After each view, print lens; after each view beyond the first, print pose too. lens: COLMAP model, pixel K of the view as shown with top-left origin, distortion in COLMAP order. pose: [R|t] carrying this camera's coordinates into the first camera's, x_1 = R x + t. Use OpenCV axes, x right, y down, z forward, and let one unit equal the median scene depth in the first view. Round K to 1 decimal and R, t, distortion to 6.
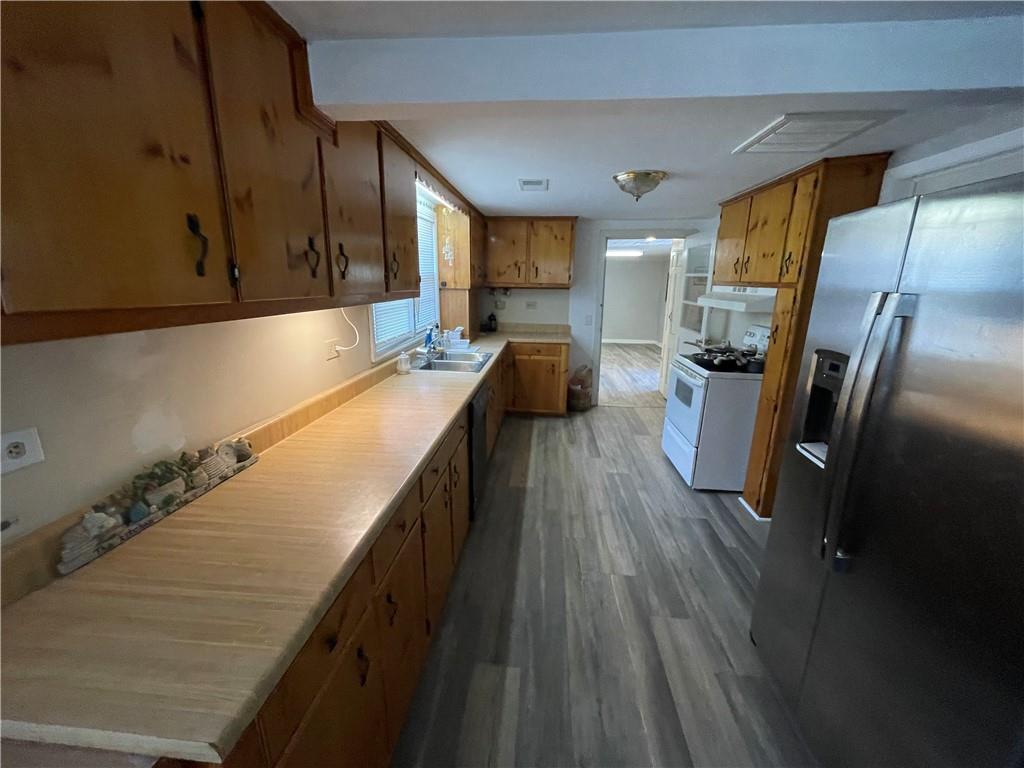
lens RADIAL K [[408.1, 0, 511.0], [0, 408.1, 381.1], [0, 0, 1]] dist [-0.000601, 0.000670]
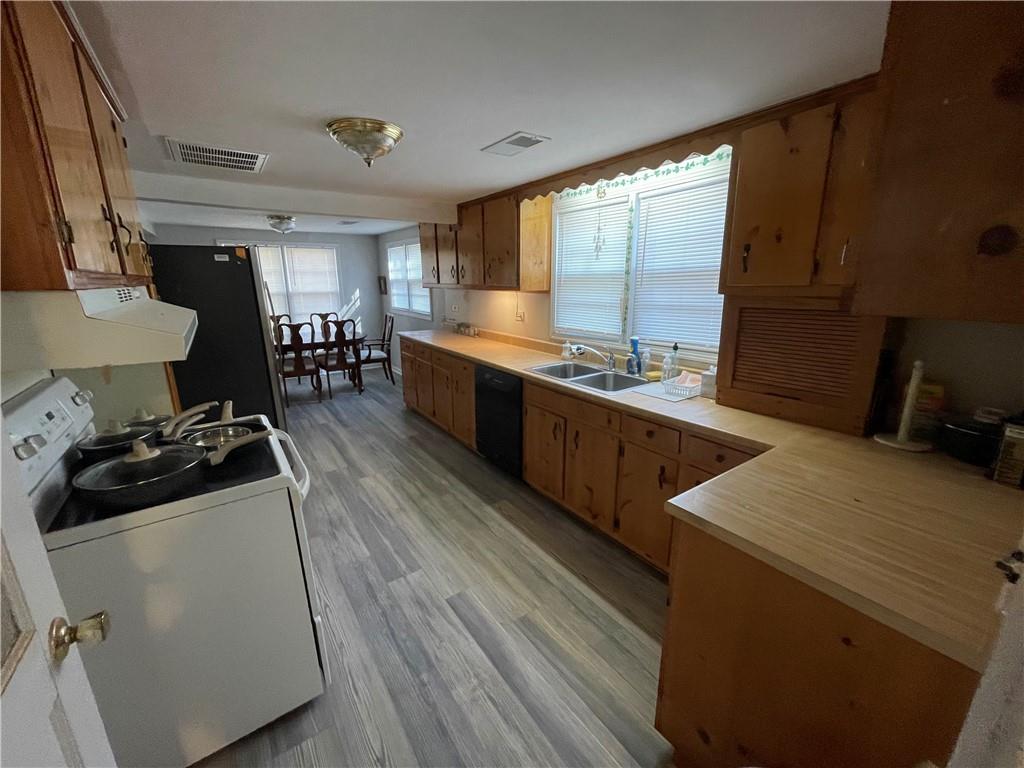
lens RADIAL K [[408.1, 0, 509.6], [0, 408.1, 381.6], [0, 0, 1]] dist [-0.000601, 0.000670]
pose [[-0.761609, 0.167326, -0.626062, 0.590334], [-0.146688, 0.896501, 0.418052, -0.419545], [0.631217, 0.410228, -0.658239, 1.696183]]
